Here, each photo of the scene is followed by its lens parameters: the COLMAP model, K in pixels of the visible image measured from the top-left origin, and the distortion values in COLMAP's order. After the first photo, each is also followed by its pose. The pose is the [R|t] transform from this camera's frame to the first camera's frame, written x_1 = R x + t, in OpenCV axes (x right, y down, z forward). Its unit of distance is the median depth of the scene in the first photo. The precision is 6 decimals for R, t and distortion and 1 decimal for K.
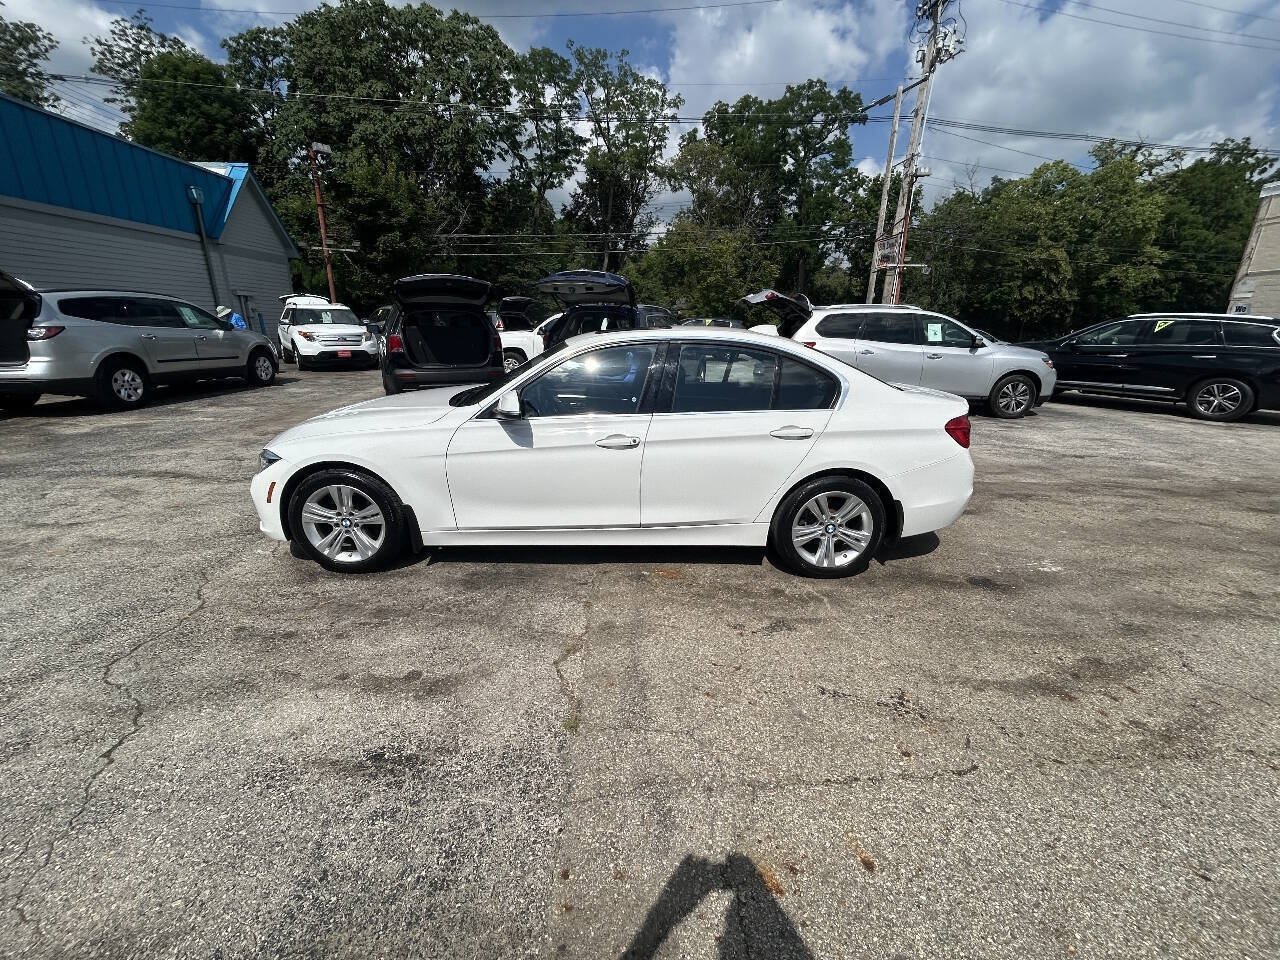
lens RADIAL K [[563.2, 0, 645.2], [0, 563.2, 482.5], [0, 0, 1]] dist [-0.007035, 0.001239]
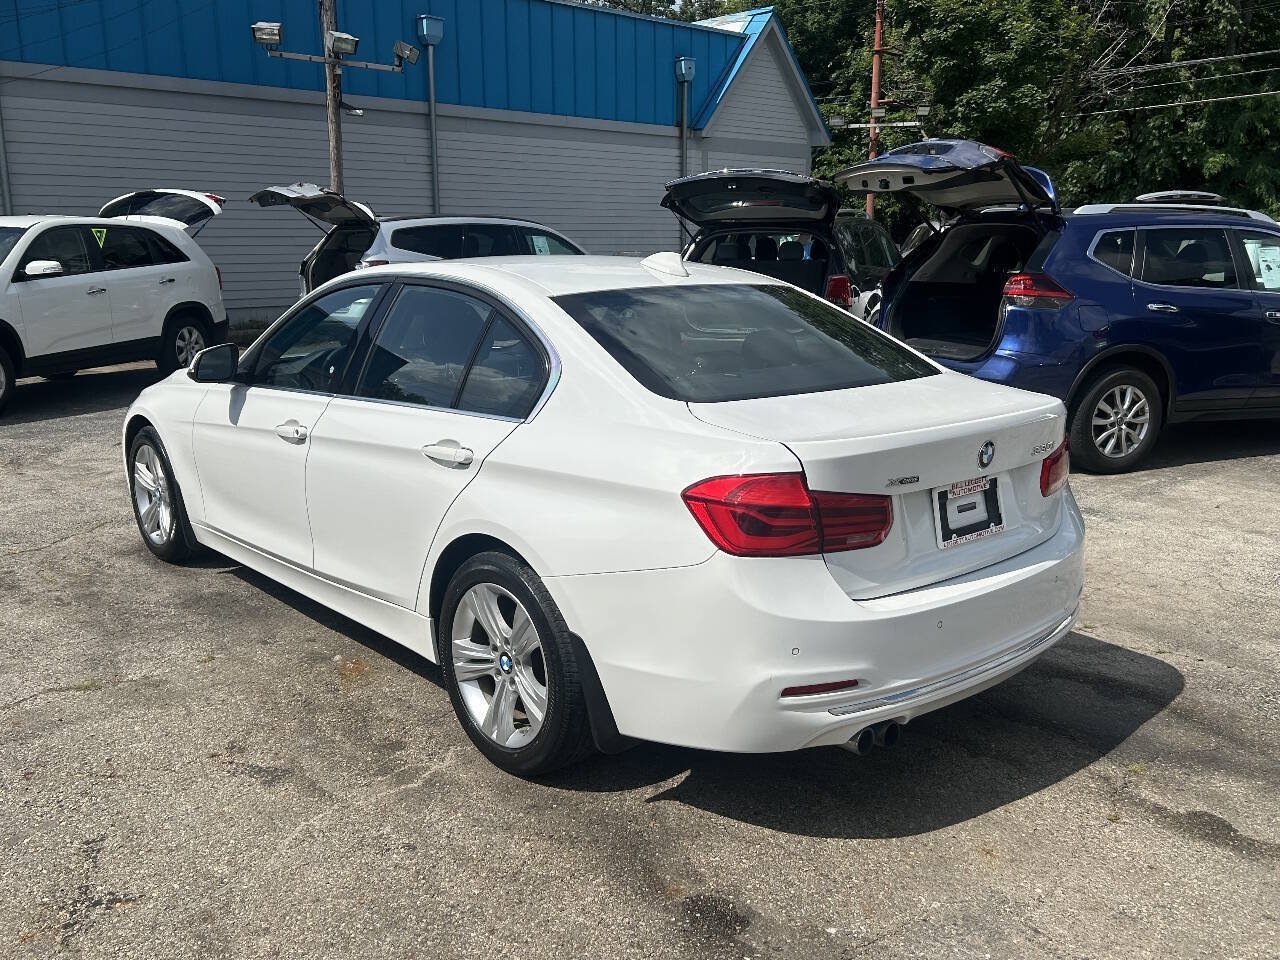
lens RADIAL K [[1119.9, 0, 587.0], [0, 1119.9, 504.7], [0, 0, 1]] dist [0.045840, -0.001557]
pose [[0.618199, 0.160873, -0.769383, 0.264471], [-0.203124, 0.978280, 0.041341, -0.025556], [0.759322, 0.130723, 0.637449, 0.100133]]
